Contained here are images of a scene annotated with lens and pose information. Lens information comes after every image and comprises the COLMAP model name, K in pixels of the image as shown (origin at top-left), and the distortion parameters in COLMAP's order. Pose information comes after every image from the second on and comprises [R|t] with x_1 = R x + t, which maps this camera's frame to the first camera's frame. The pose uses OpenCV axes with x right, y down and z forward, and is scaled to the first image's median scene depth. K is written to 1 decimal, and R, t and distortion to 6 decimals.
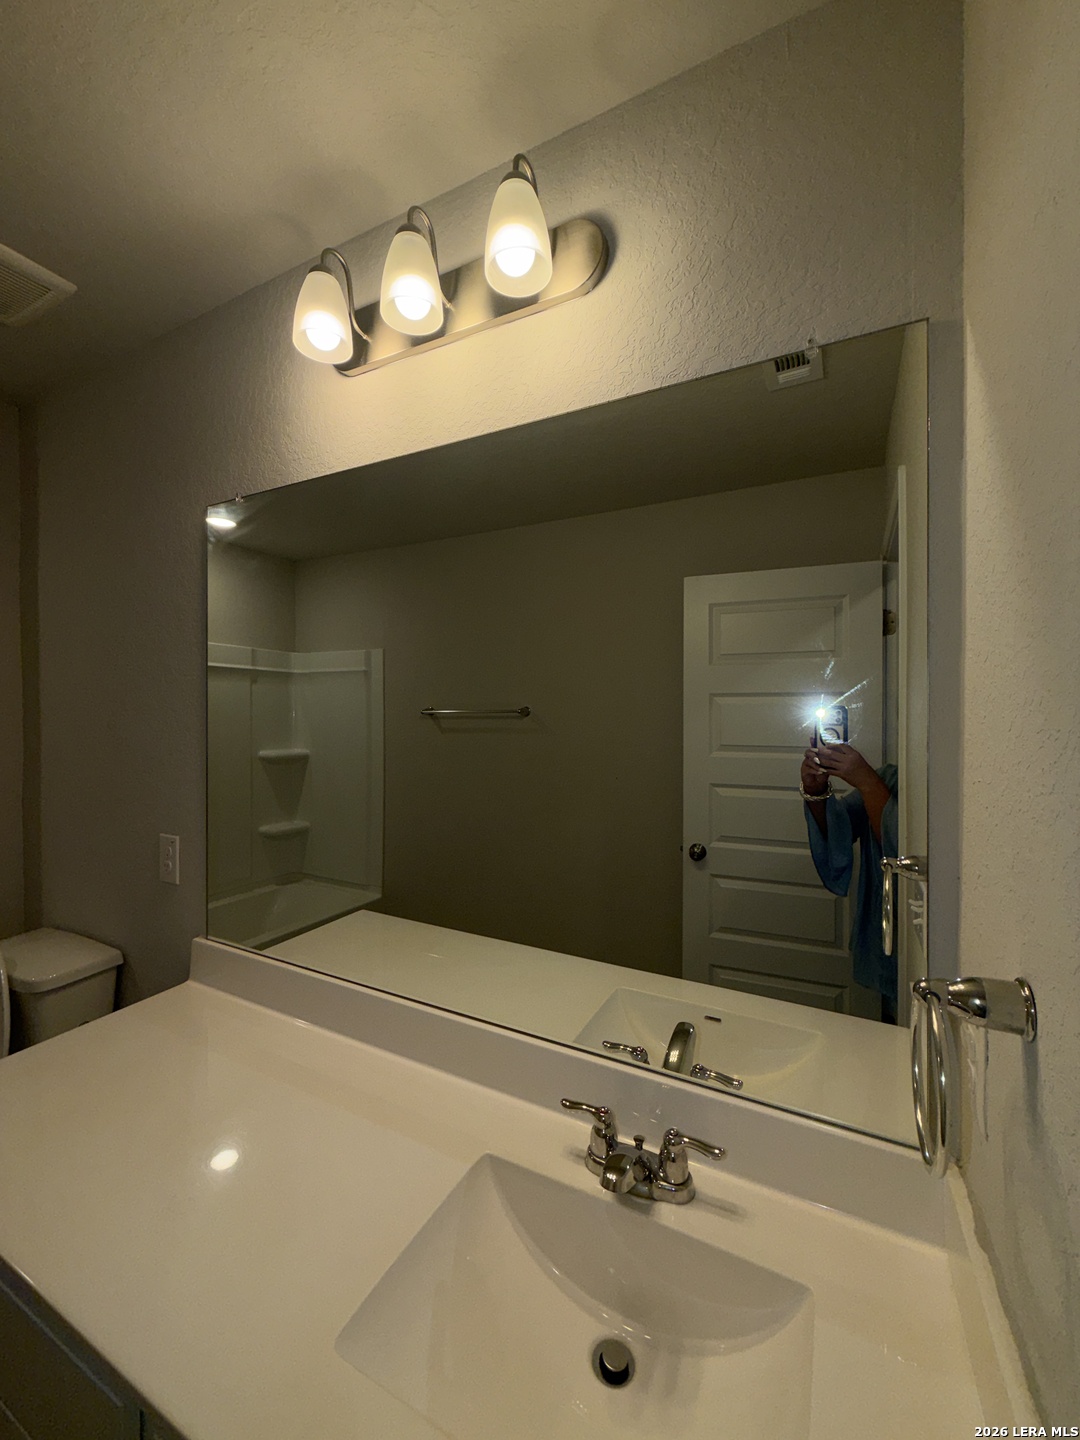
lens RADIAL K [[573.1, 0, 540.0], [0, 573.1, 720.0], [0, 0, 1]] dist [0.000943, 0.000058]
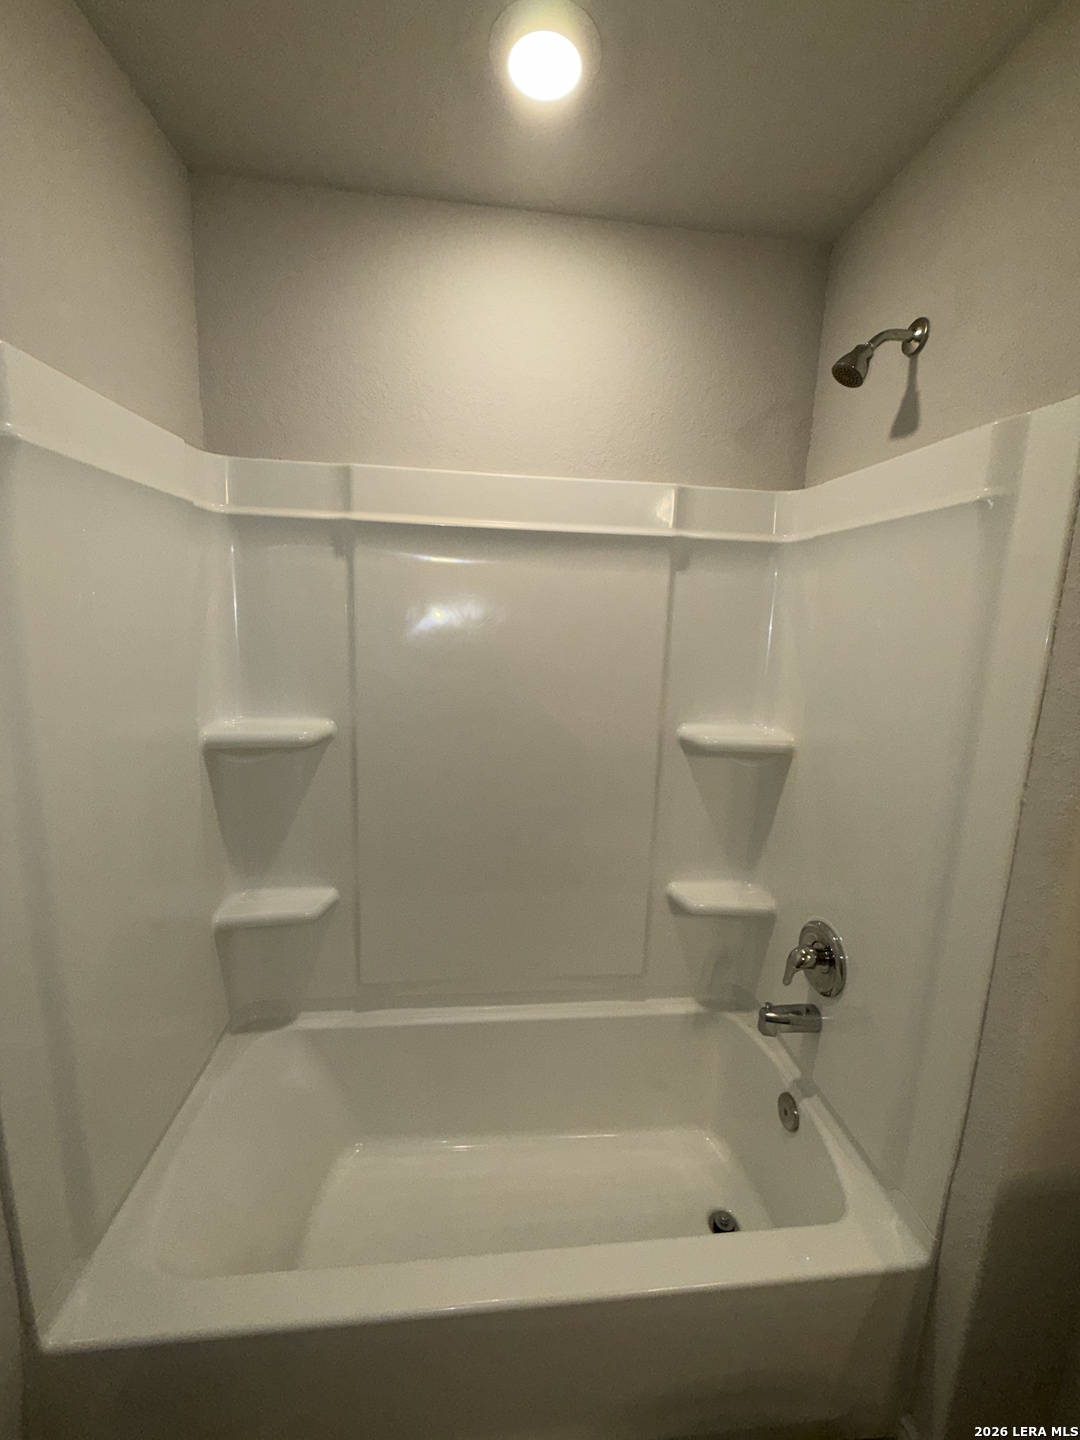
lens RADIAL K [[573.1, 0, 540.0], [0, 573.1, 720.0], [0, 0, 1]] dist [0.000943, 0.000058]
pose [[0.547304, 0.166053, -0.820296, -0.176648], [-0.029250, 0.983316, 0.179538, -0.026967], [0.836423, -0.074268, 0.543029, 0.647276]]
